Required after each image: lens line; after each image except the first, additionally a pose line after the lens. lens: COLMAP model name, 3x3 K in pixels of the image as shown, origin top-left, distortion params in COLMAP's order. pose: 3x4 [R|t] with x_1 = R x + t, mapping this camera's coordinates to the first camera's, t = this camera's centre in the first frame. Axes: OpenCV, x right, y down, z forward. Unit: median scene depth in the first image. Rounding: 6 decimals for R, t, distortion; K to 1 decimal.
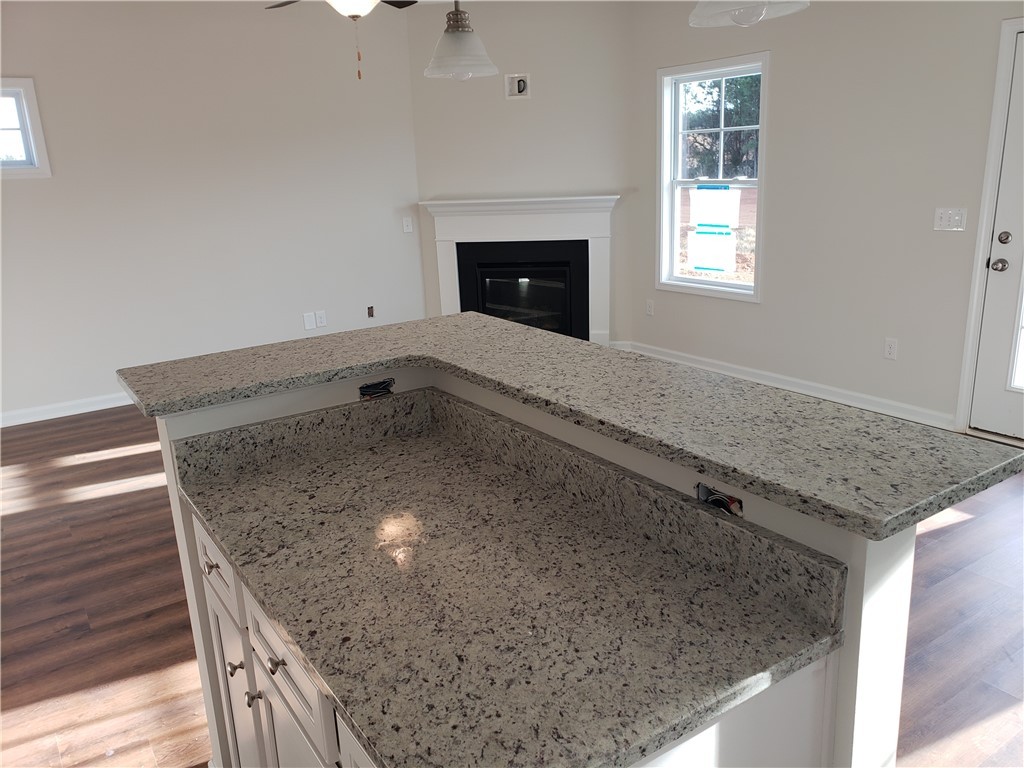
lens RADIAL K [[805.3, 0, 512.0], [0, 805.3, 384.0], [0, 0, 1]] dist [0.022593, 0.006983]
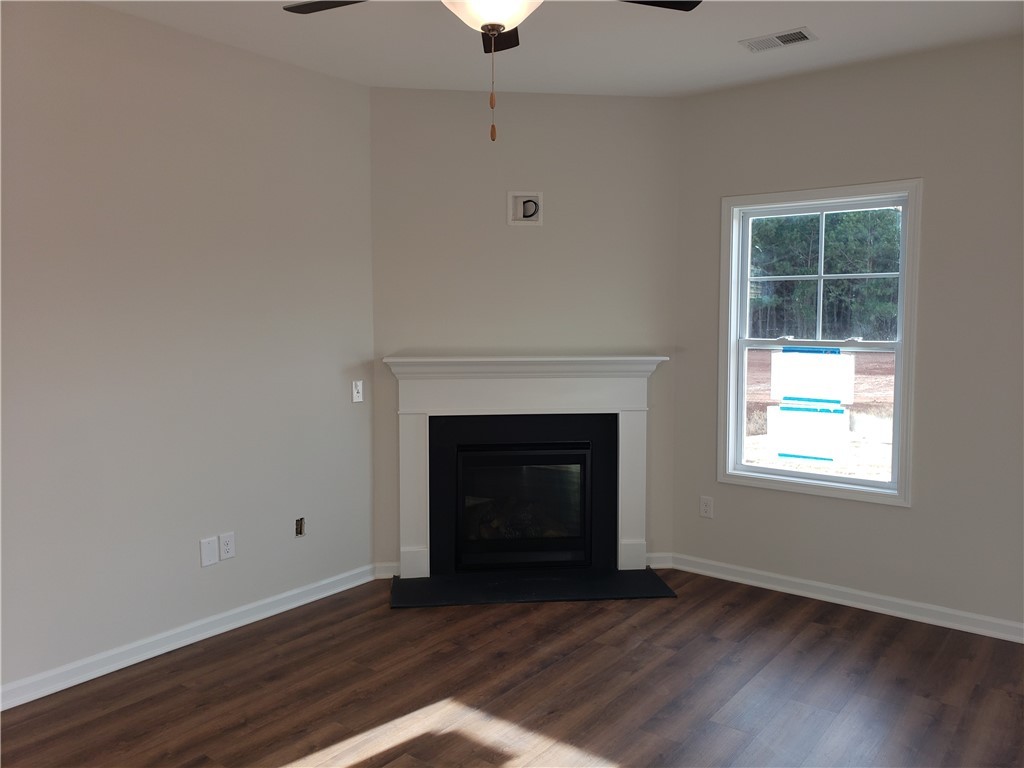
lens RADIAL K [[792.3, 0, 512.0], [0, 792.3, 384.0], [0, 0, 1]] dist [0.167927, 0.000909]
pose [[0.950067, 0.013550, 0.311752, -0.232070], [0.044341, 0.983057, -0.177856, -0.084467], [-0.308880, 0.182798, 0.933369, 0.360732]]
